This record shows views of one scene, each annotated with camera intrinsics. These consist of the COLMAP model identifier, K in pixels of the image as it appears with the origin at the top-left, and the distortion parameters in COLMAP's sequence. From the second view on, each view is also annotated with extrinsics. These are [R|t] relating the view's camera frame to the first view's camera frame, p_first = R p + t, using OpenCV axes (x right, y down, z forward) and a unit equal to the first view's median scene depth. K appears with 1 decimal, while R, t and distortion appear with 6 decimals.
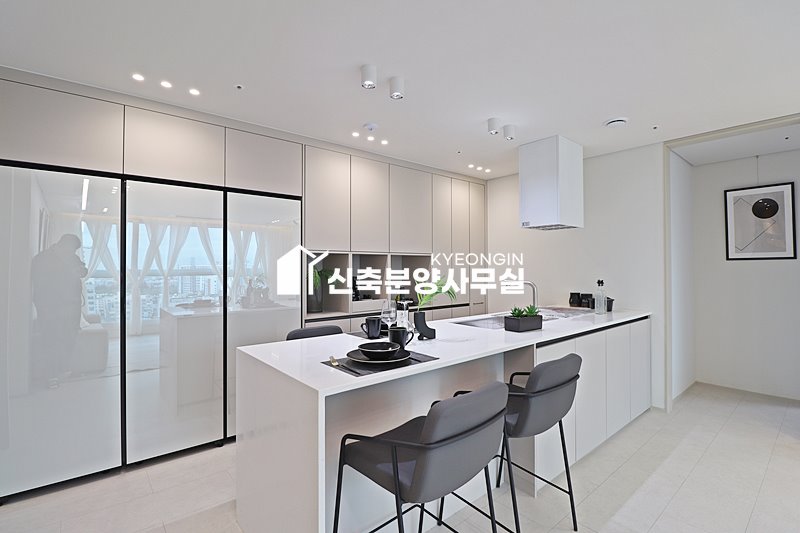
lens RADIAL K [[376.3, 0, 400.0], [0, 376.3, 266.5], [0, 0, 1]] dist [-0.002479, -0.000191]
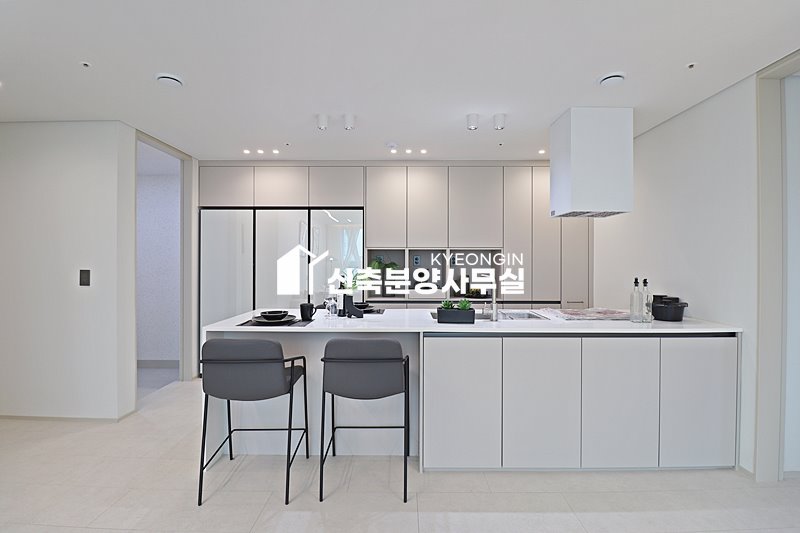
lens RADIAL K [[371.3, 0, 401.9], [0, 371.3, 263.2], [0, 0, 1]] dist [0.001481, -0.014173]
pose [[0.756951, 0.009309, -0.653405, 0.689206], [-0.002546, 0.999933, 0.011296, -0.003133], [0.653466, -0.006888, 0.756924, 0.107510]]
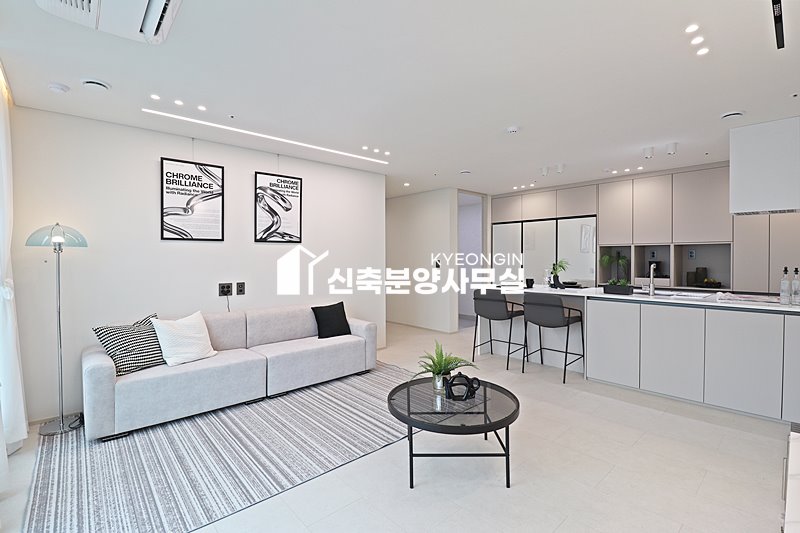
lens RADIAL K [[371.3, 0, 401.9], [0, 371.3, 263.2], [0, 0, 1]] dist [0.001481, -0.014173]
pose [[0.033352, 0.018758, -0.999268, 1.445850], [0.005687, 0.999804, 0.018958, 0.003943], [0.999427, -0.006315, 0.033239, 0.034357]]
